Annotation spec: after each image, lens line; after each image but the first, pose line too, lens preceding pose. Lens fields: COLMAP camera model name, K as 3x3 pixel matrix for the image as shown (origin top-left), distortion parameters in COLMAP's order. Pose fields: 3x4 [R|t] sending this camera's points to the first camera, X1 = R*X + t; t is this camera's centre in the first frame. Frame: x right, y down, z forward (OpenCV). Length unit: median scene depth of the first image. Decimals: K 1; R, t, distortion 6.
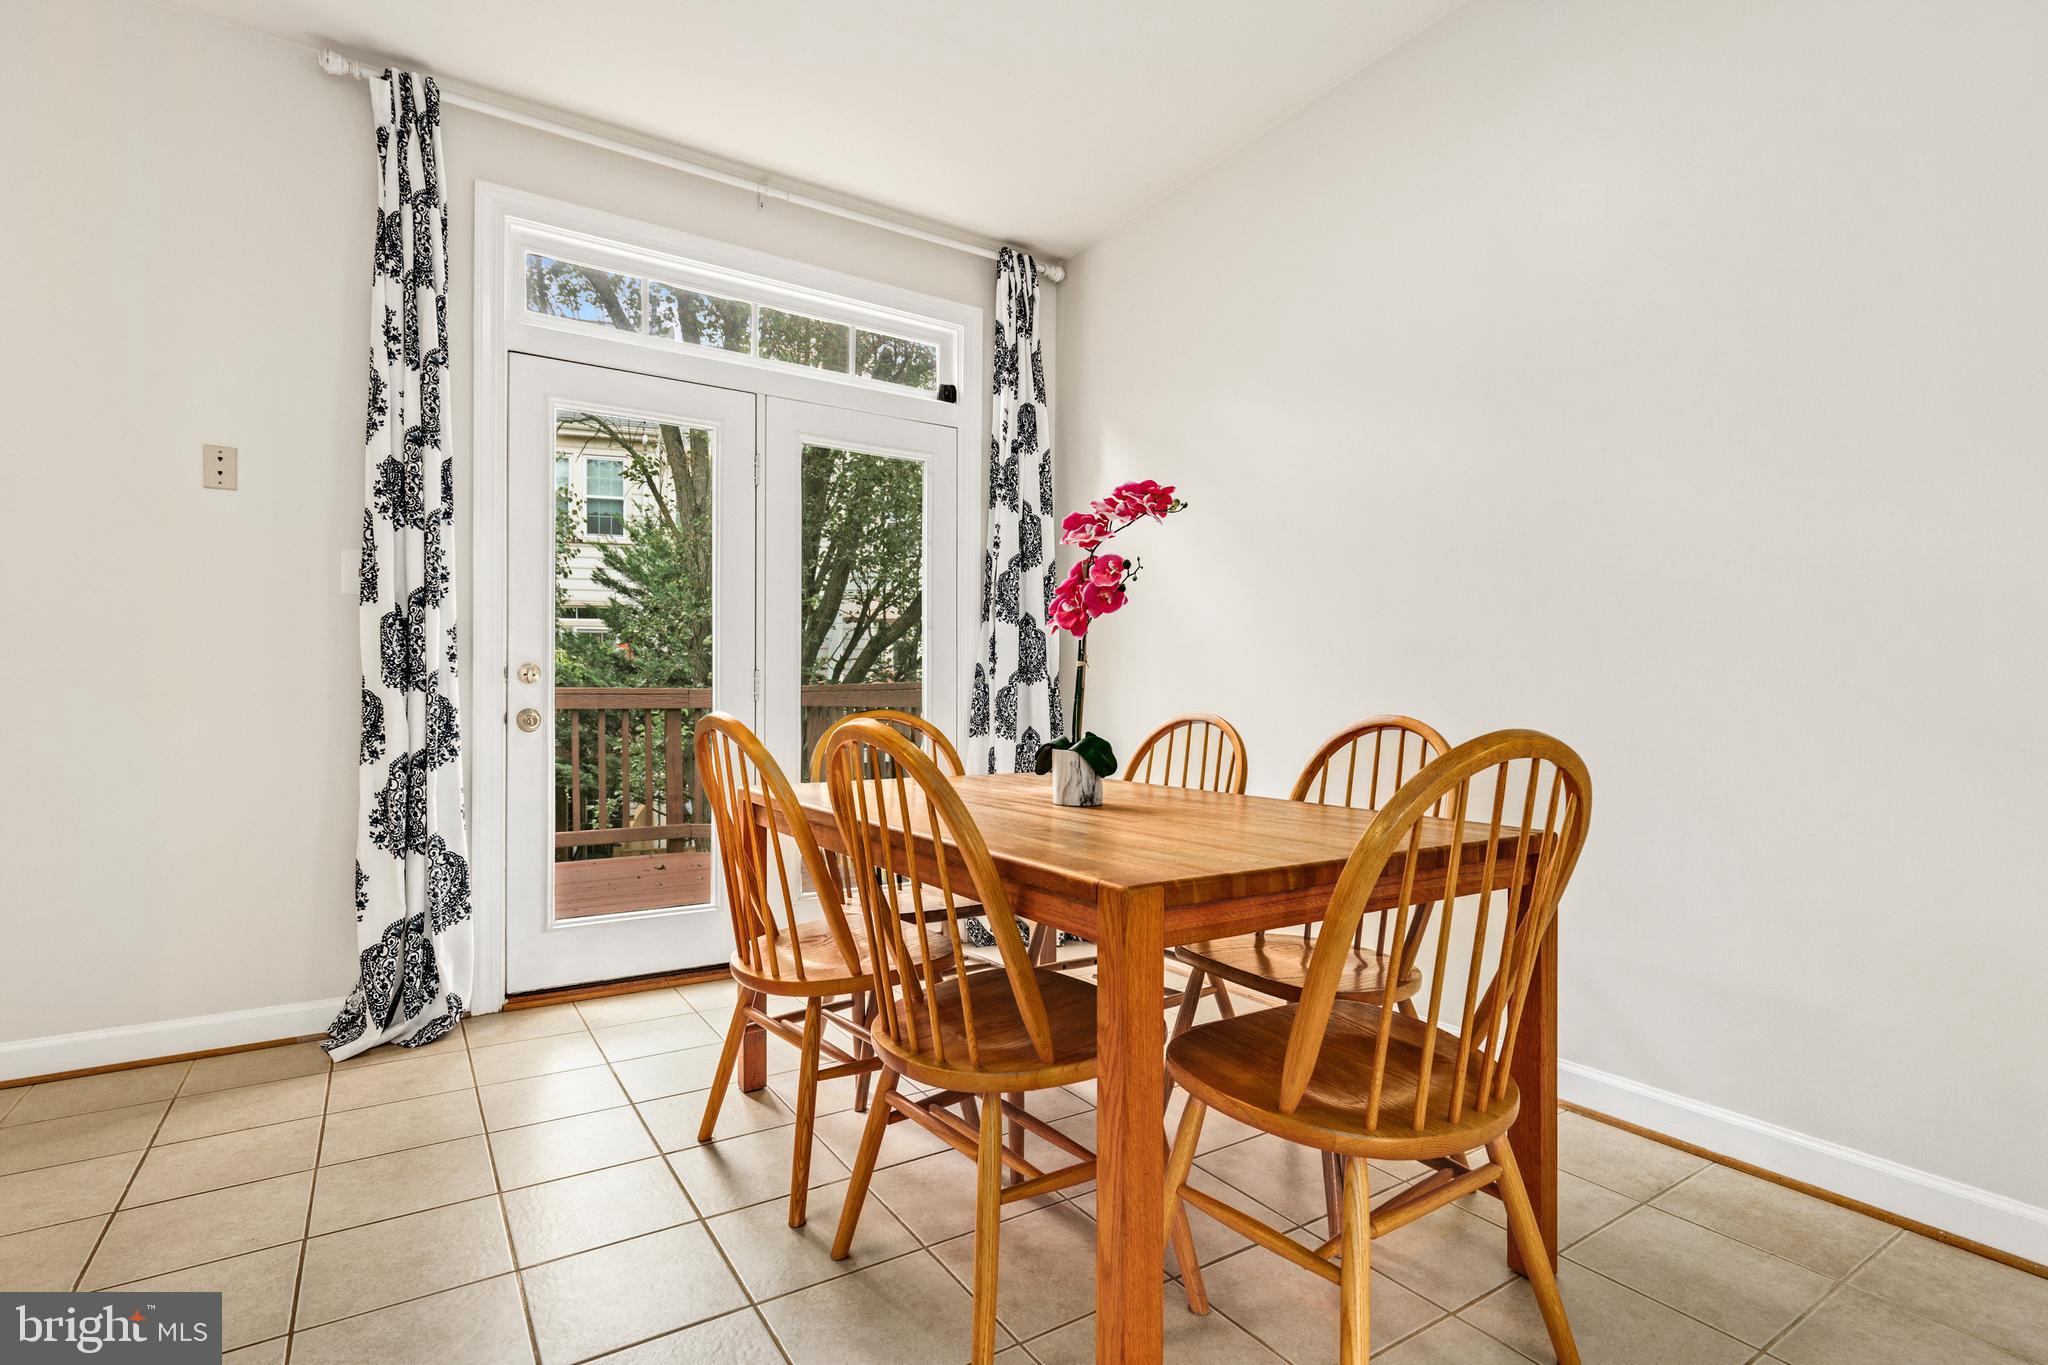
lens RADIAL K [[1009.6, 0, 1024.0], [0, 1009.6, 682.5], [0, 0, 1]] dist [0.002146, 0.000093]
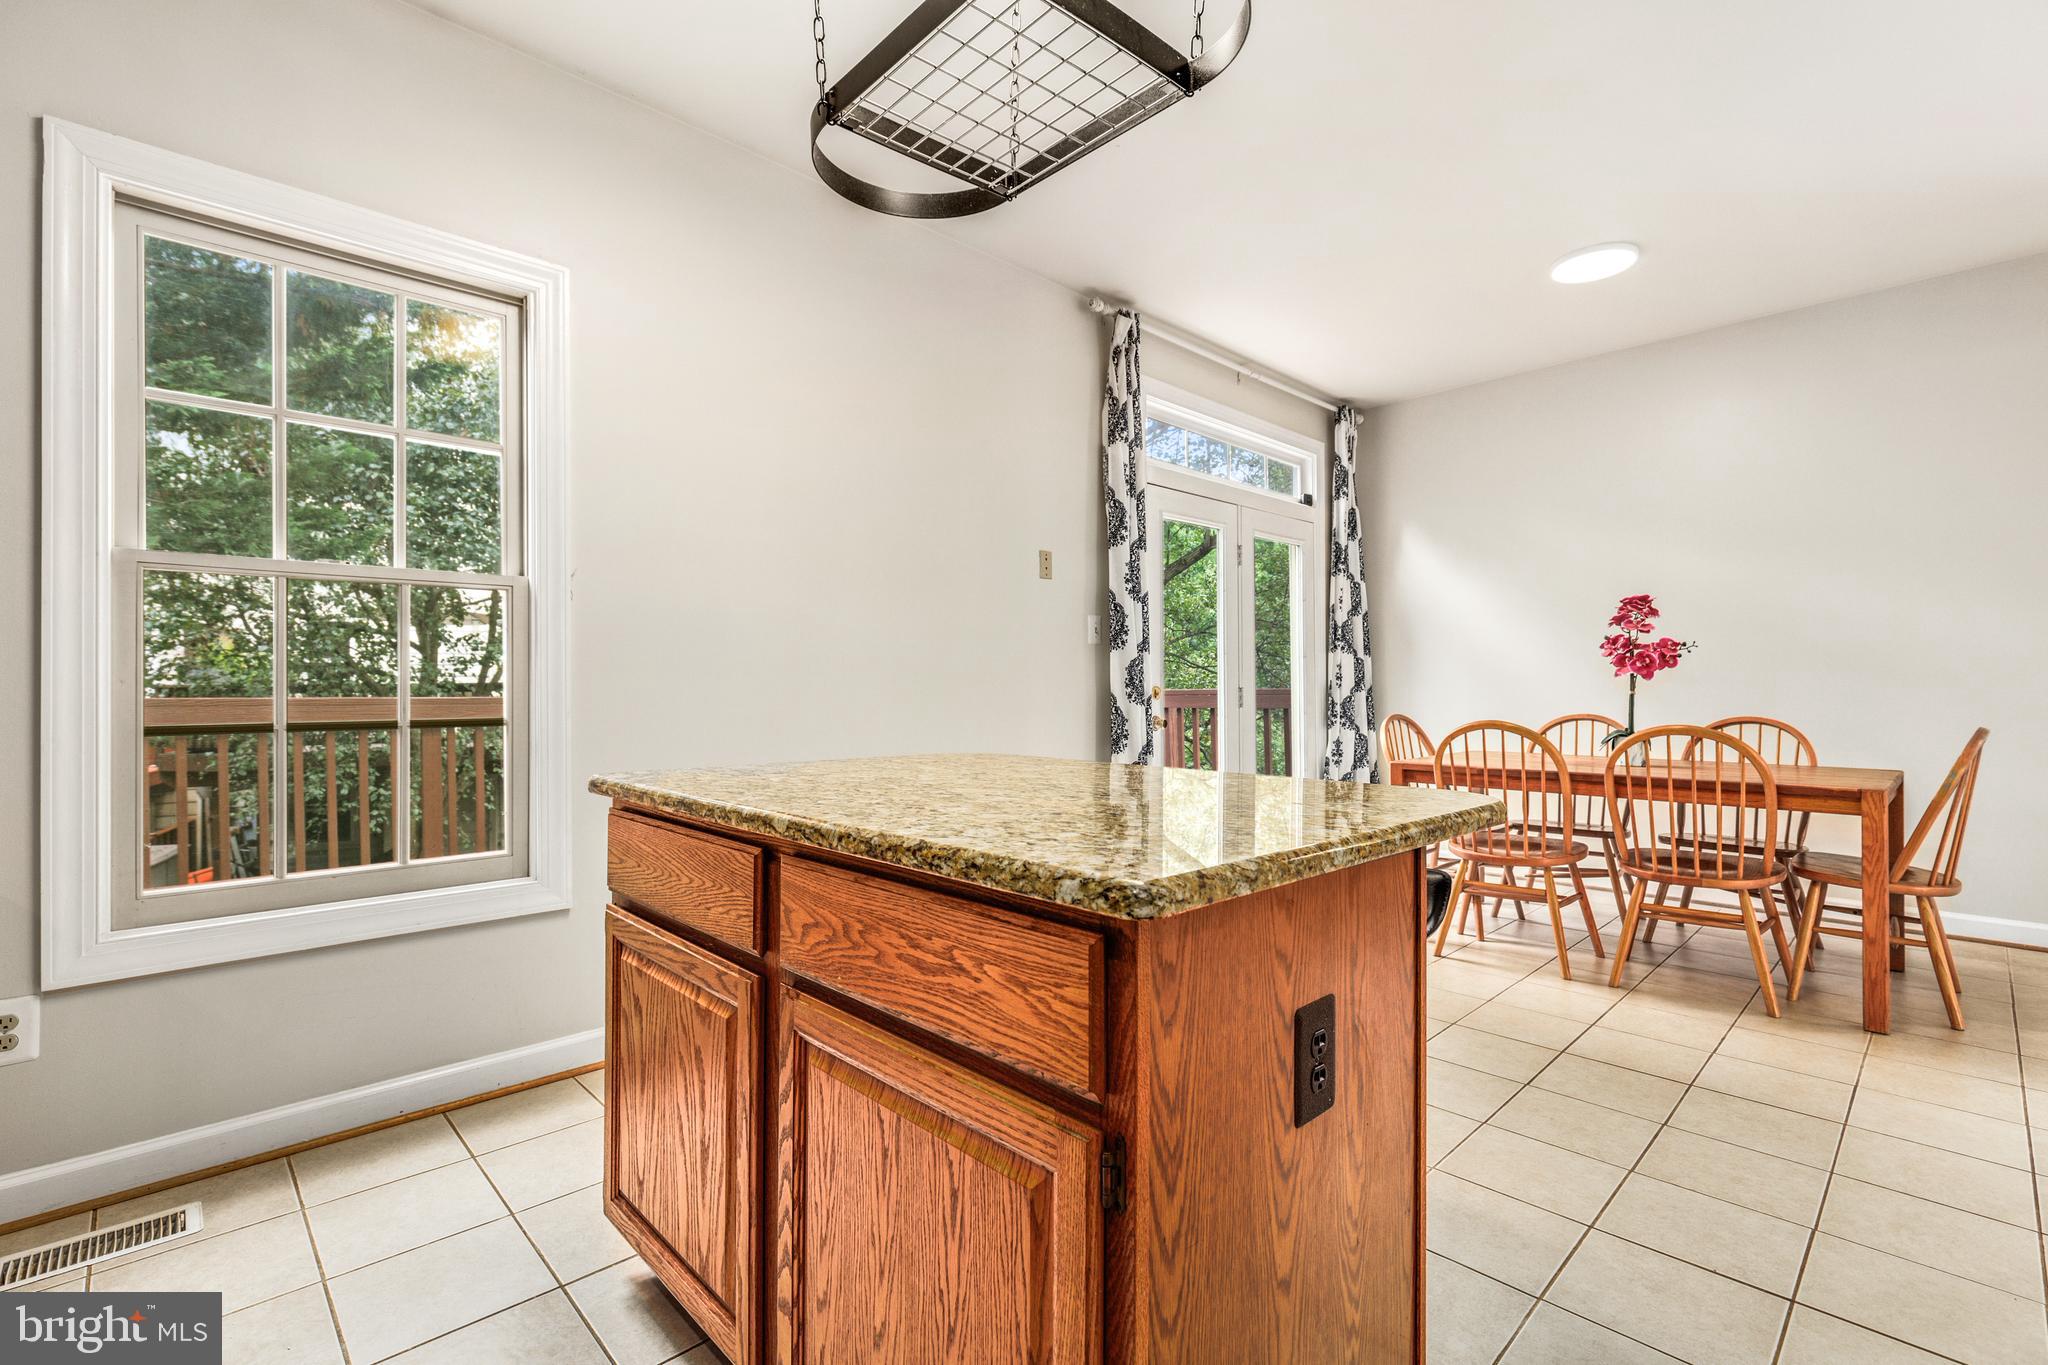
lens RADIAL K [[920.5, 0, 1026.6], [0, 920.5, 690.6], [0, 0, 1]] dist [0.003731, -0.000065]
pose [[0.985090, -0.003527, 0.172006, -0.827135], [0.000603, 0.999855, 0.017047, -0.031766], [-0.172041, -0.016689, 0.984948, -0.316322]]
